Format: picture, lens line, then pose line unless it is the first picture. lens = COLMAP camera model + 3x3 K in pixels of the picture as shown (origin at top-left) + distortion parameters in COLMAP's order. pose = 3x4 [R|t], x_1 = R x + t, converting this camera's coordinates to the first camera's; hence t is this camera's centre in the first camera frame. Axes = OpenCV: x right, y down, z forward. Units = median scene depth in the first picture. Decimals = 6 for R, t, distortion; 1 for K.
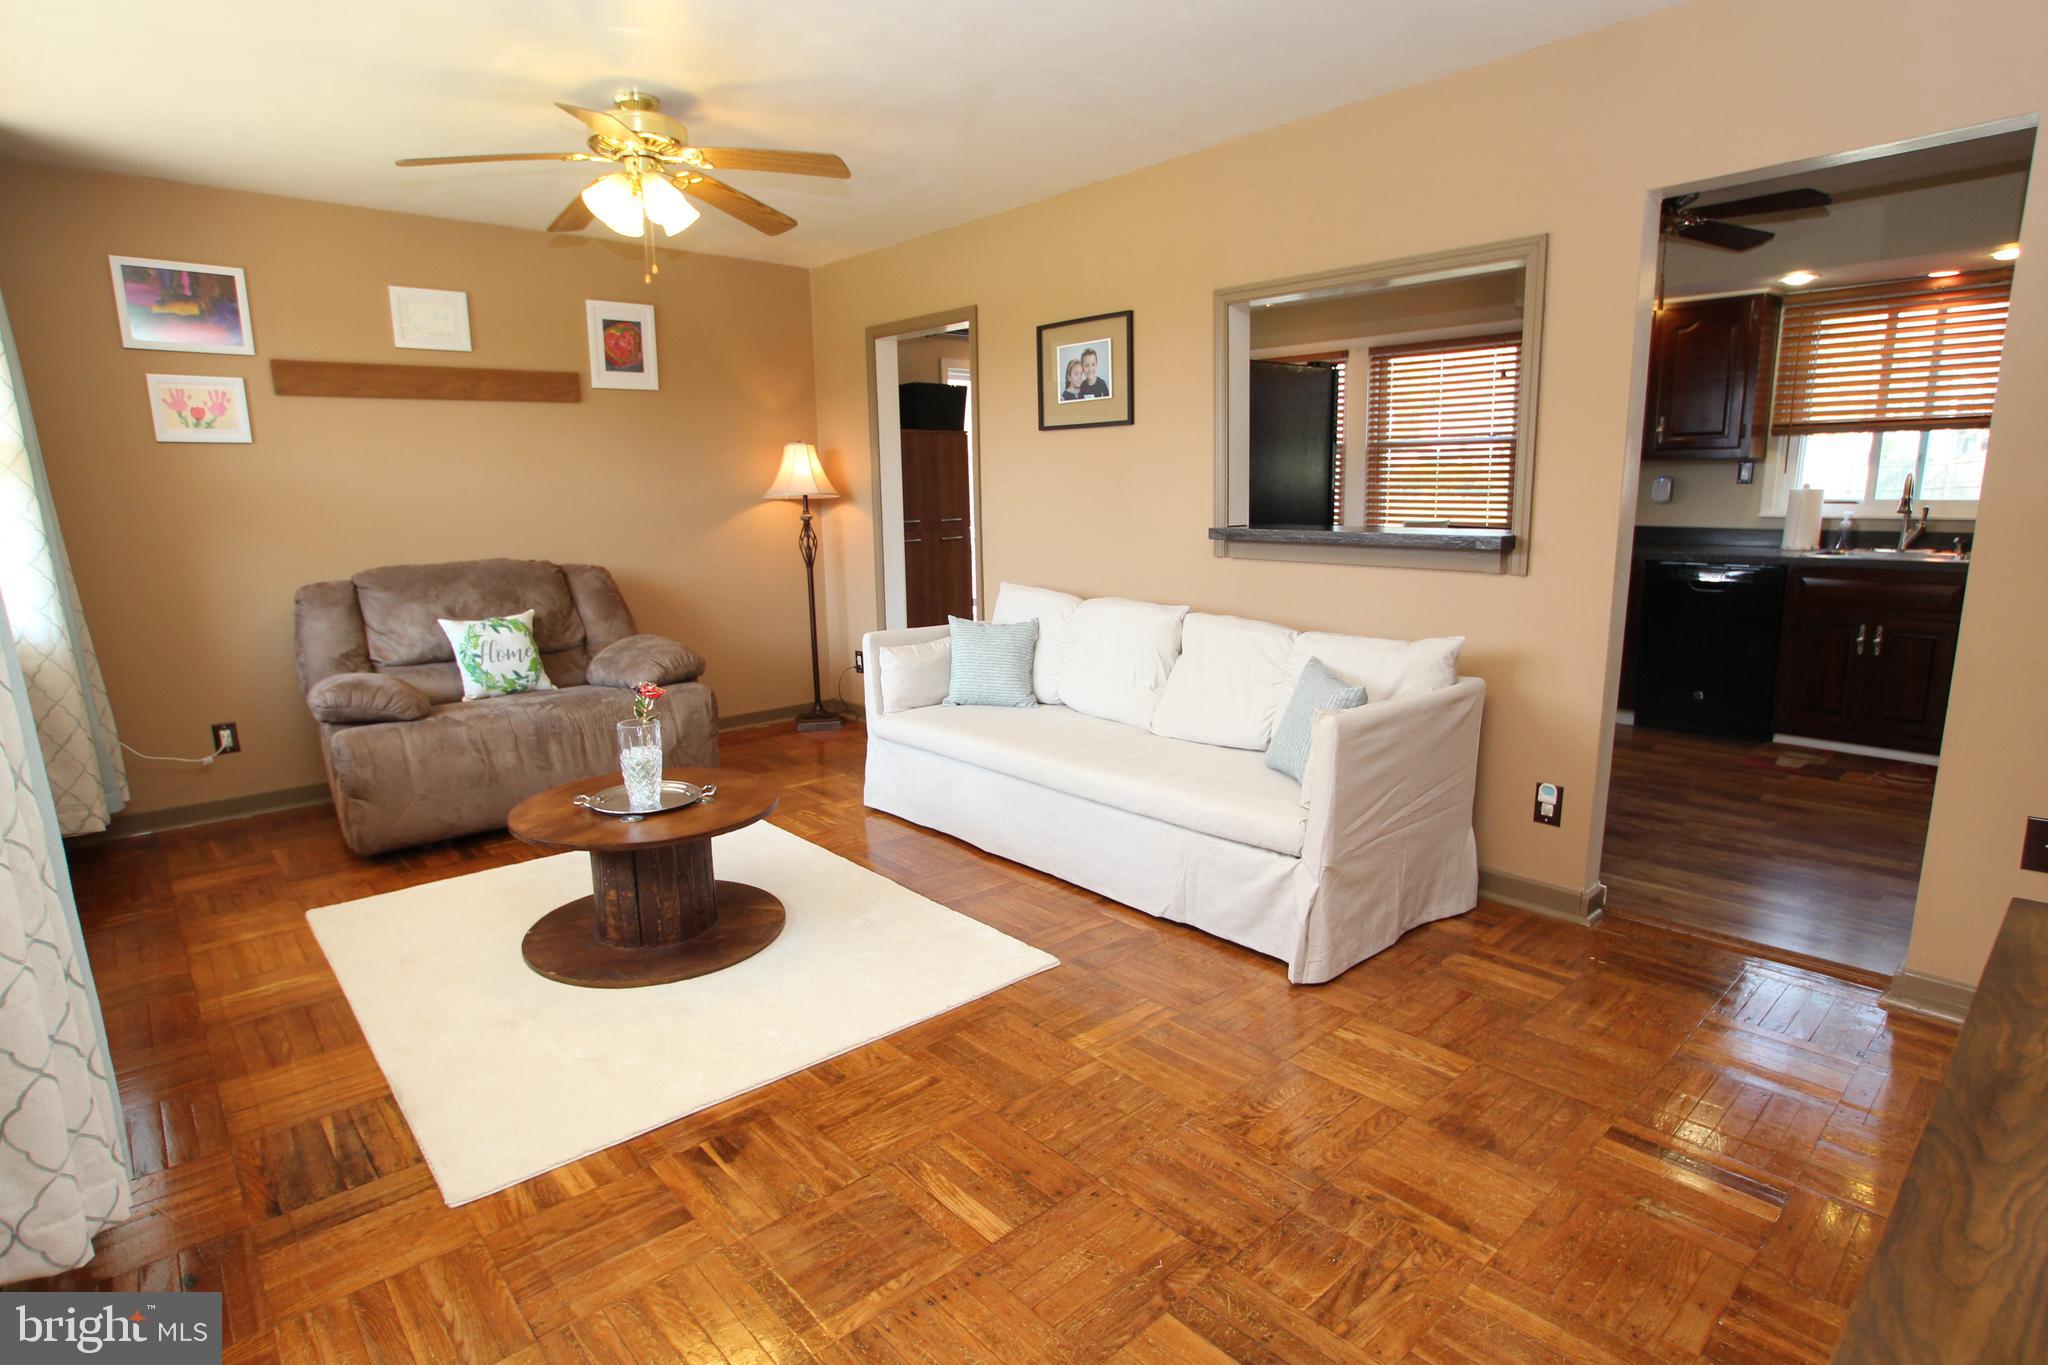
lens RADIAL K [[1068.7, 0, 1020.0], [0, 1068.7, 699.9], [0, 0, 1]] dist [-0.013467, 0.003164]
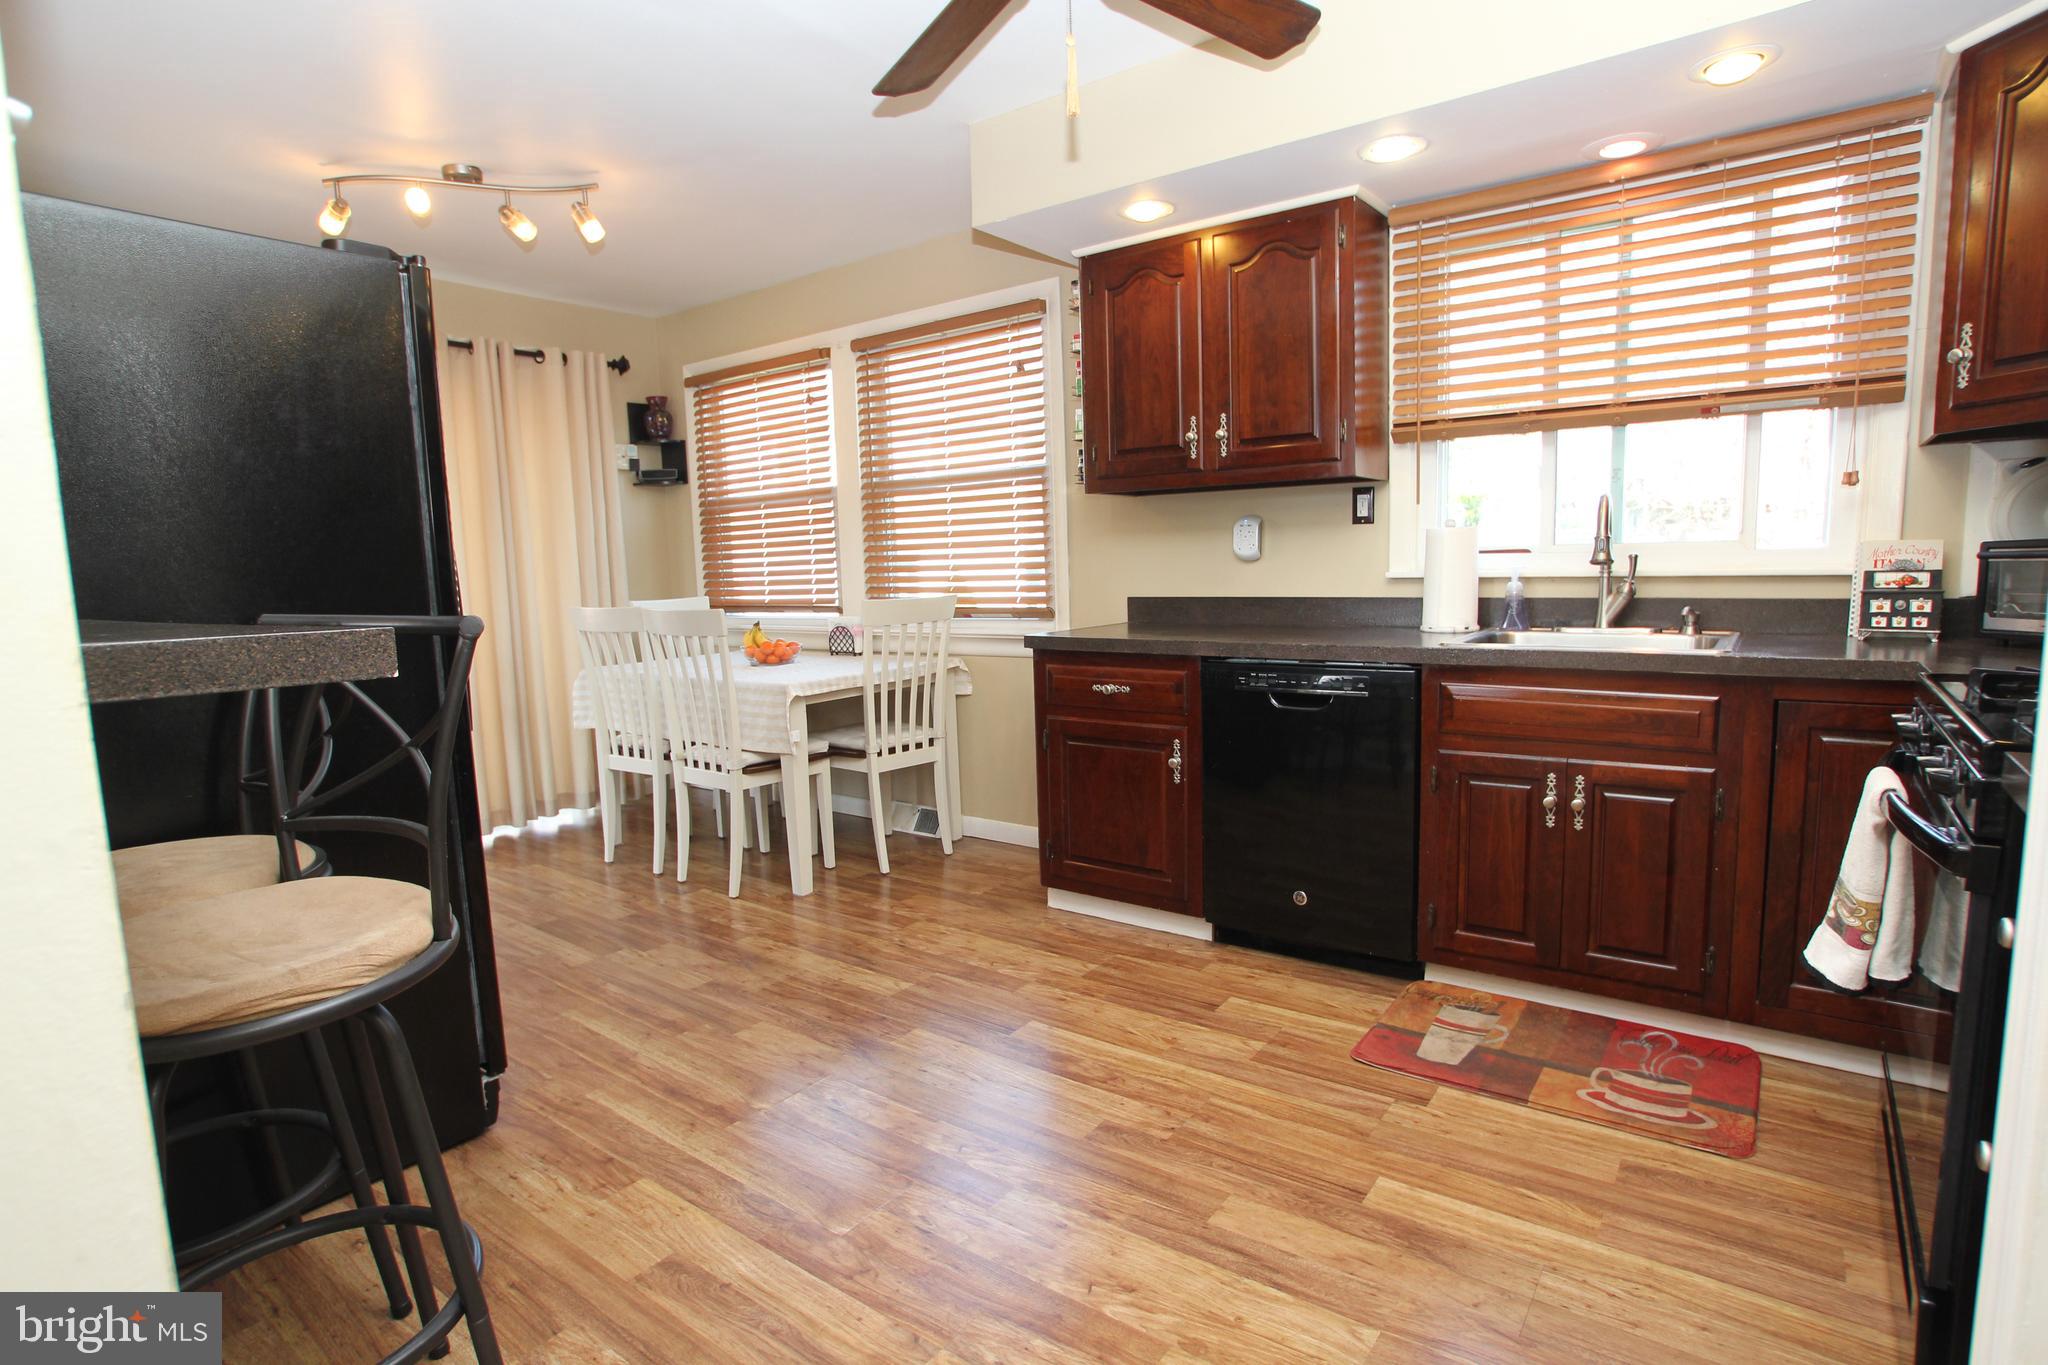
lens RADIAL K [[1046.8, 0, 1051.7], [0, 1046.8, 712.7], [0, 0, 1]] dist [-0.015799, 0.003272]
pose [[0.979062, -0.043105, 0.198946, 0.418720], [0.057236, 0.996188, -0.065830, -0.075367], [-0.195350, 0.075838, 0.977797, 0.502120]]
